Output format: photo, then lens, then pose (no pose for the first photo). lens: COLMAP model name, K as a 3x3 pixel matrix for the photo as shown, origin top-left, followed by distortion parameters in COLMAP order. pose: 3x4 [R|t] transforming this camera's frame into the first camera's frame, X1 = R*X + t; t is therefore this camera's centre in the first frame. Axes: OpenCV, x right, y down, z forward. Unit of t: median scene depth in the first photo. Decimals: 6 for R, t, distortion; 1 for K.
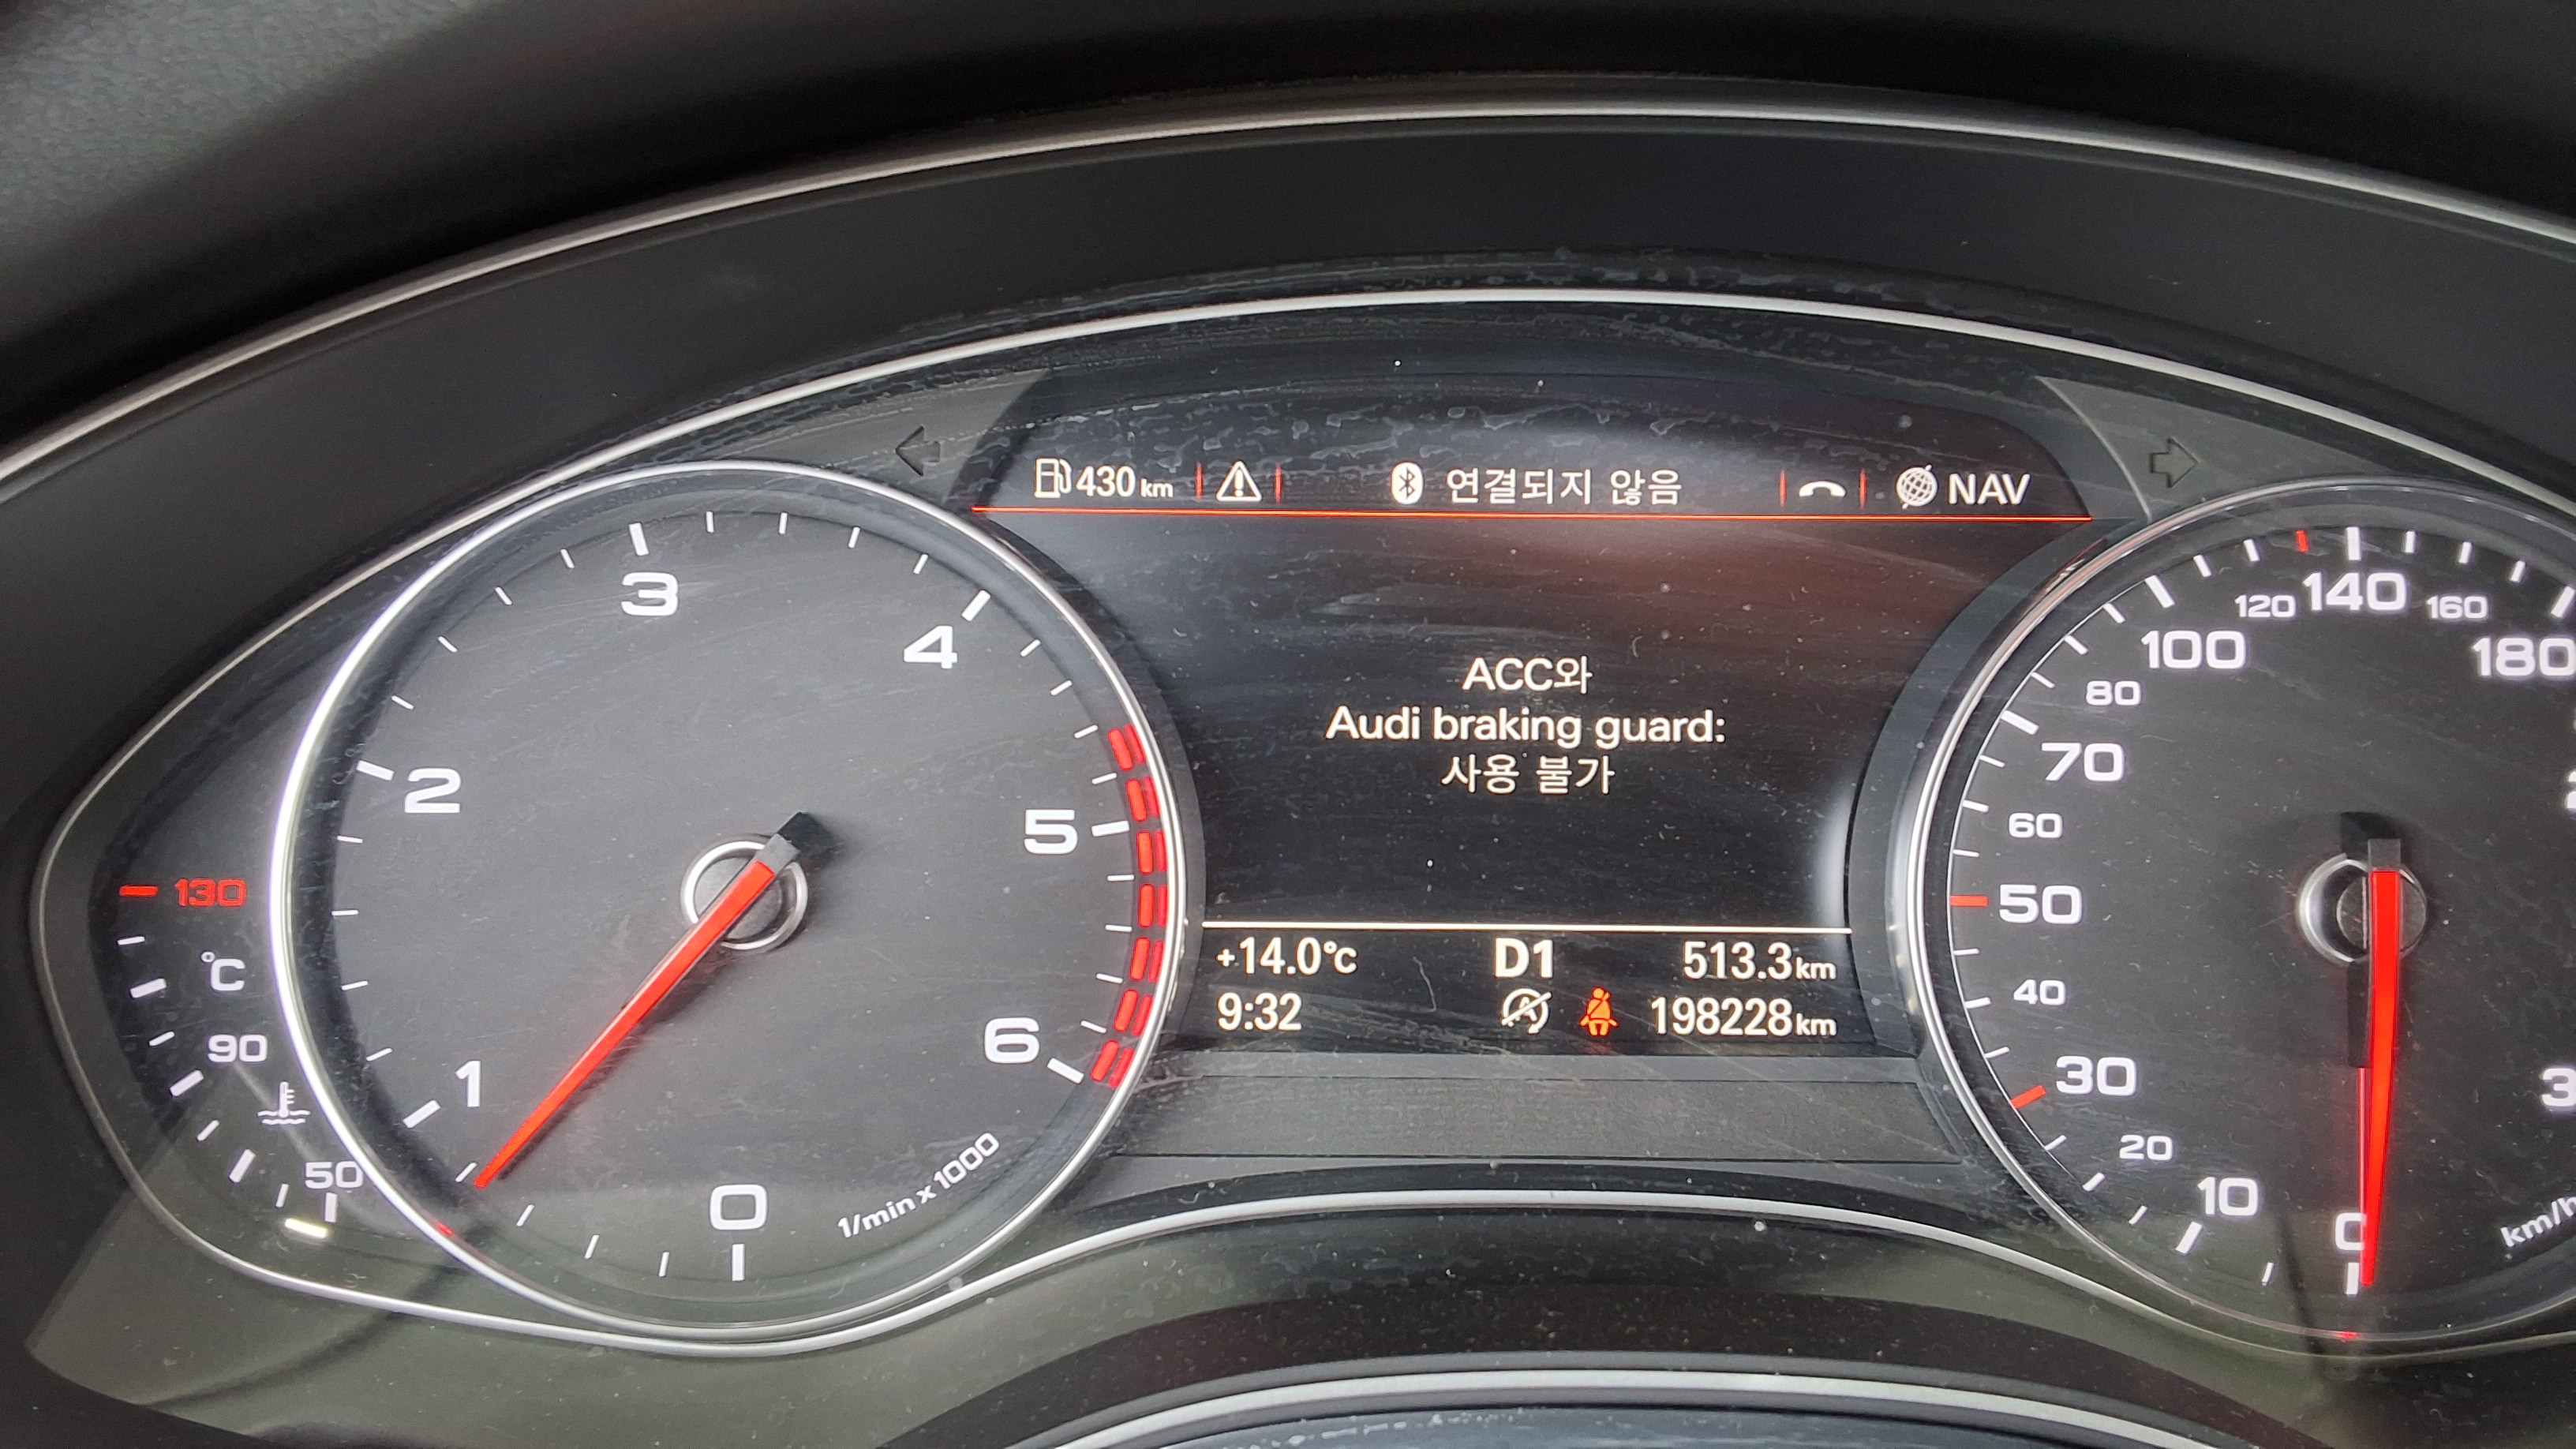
lens RADIAL K [[1980.4, 0, 1306.7], [0, 1980.4, 746.2], [0, 0, 1]] dist [0.124125, -0.213373]
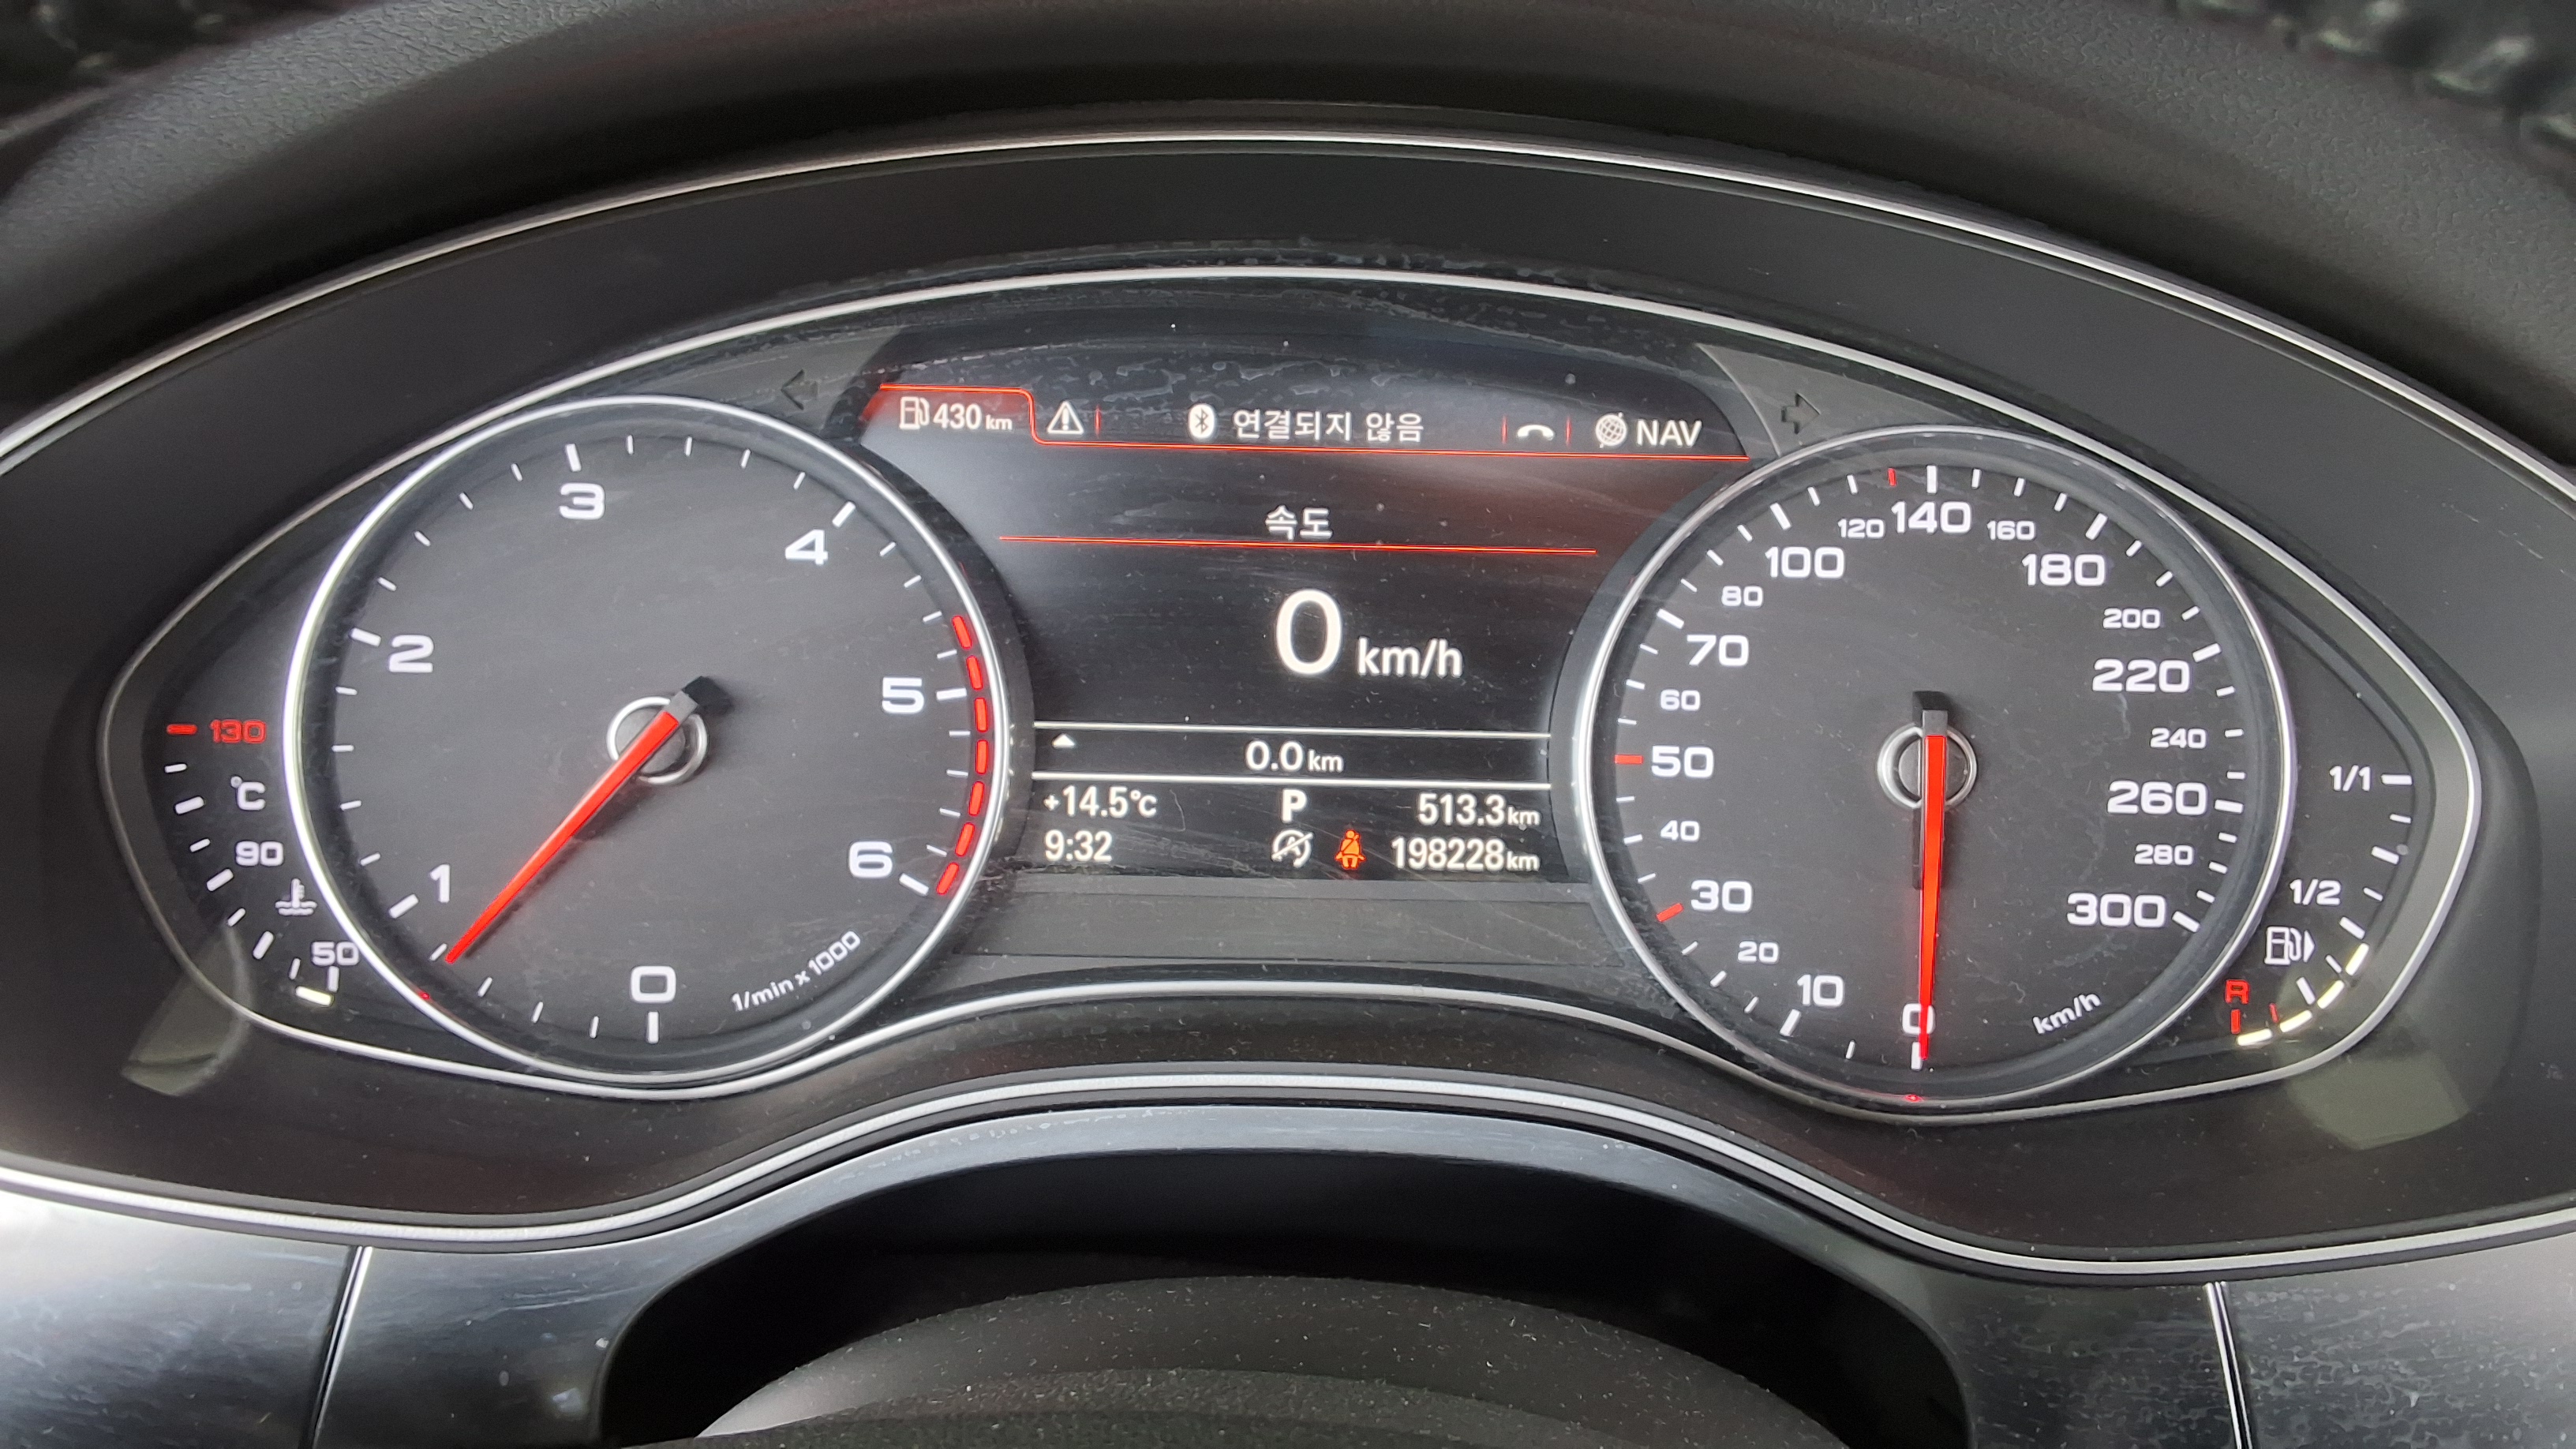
lens RADIAL K [[1980.4, 0, 1306.7], [0, 1980.4, 746.2], [0, 0, 1]] dist [0.124125, -0.213373]
pose [[0.999916, 0.012545, -0.003194, 0.132691], [-0.012437, 0.999414, 0.031881, 0.031902], [0.003593, -0.031839, 0.999487, -0.264582]]
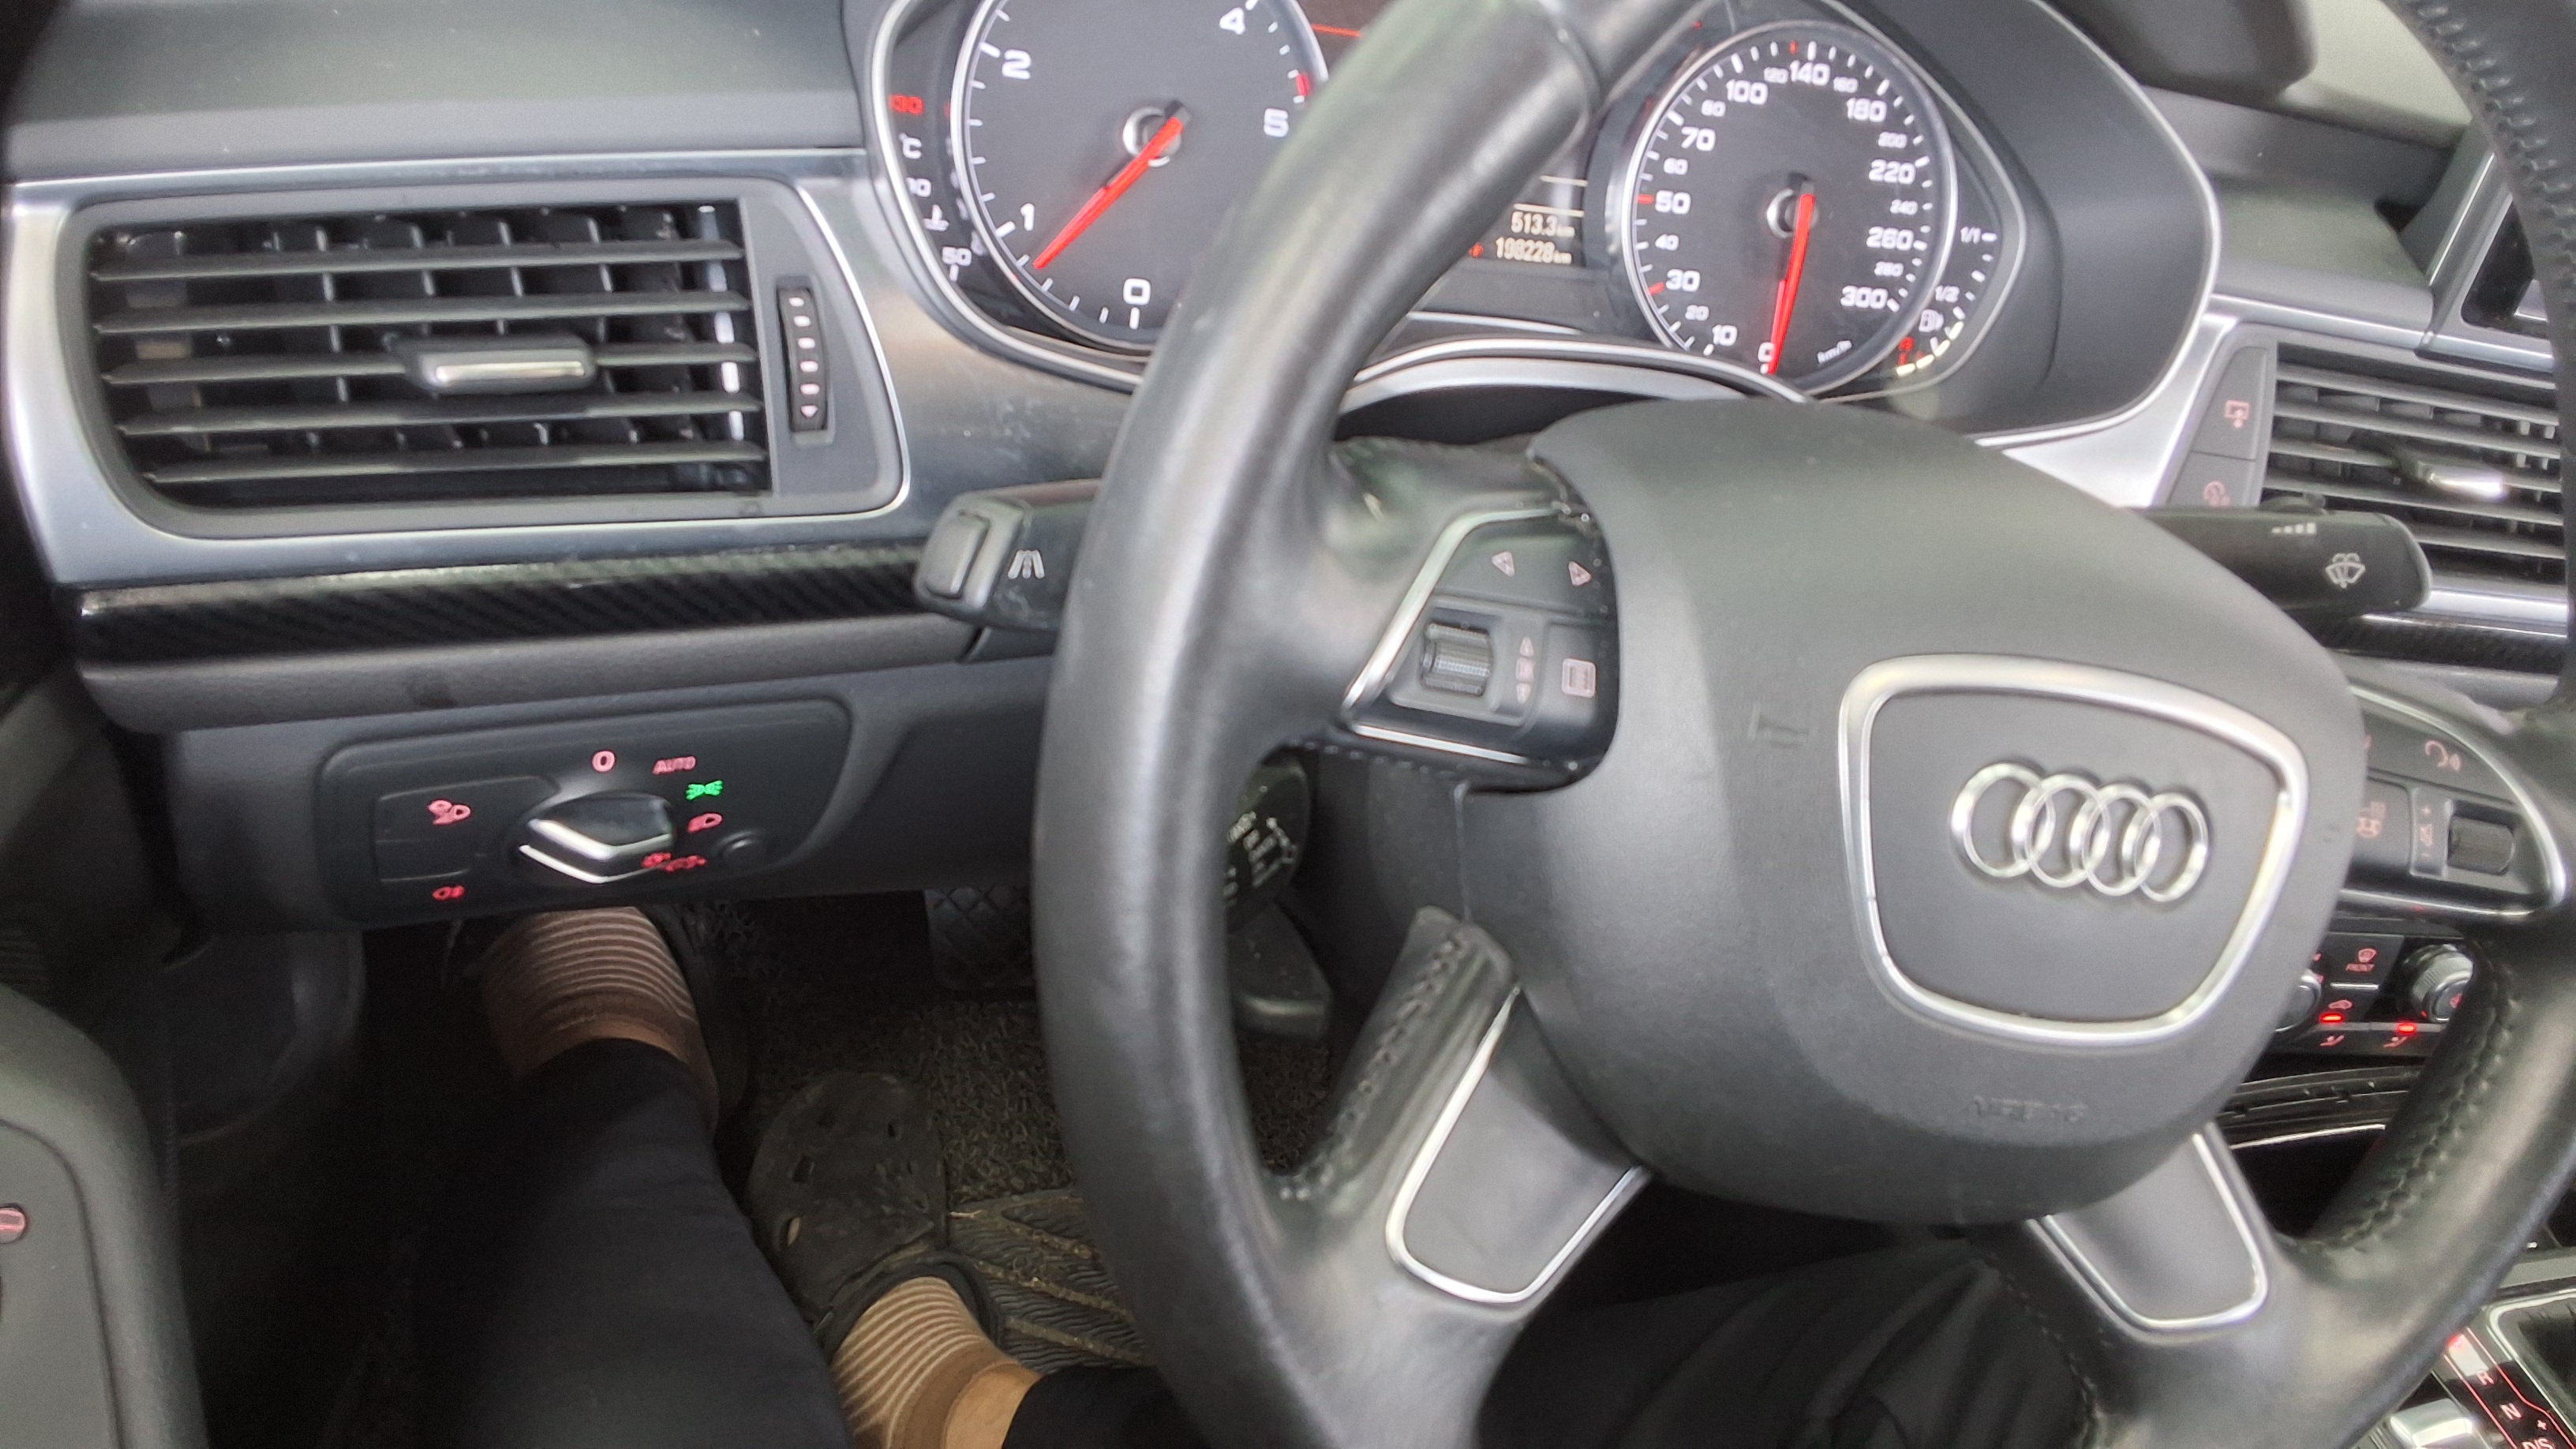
lens RADIAL K [[1980.4, 0, 1306.7], [0, 1980.4, 746.2], [0, 0, 1]] dist [0.124125, -0.213373]
pose [[0.922052, -0.010904, 0.386913, -0.922165], [-0.092182, 0.964656, 0.246864, 0.153550], [-0.375930, -0.263288, 0.888457, -1.050632]]
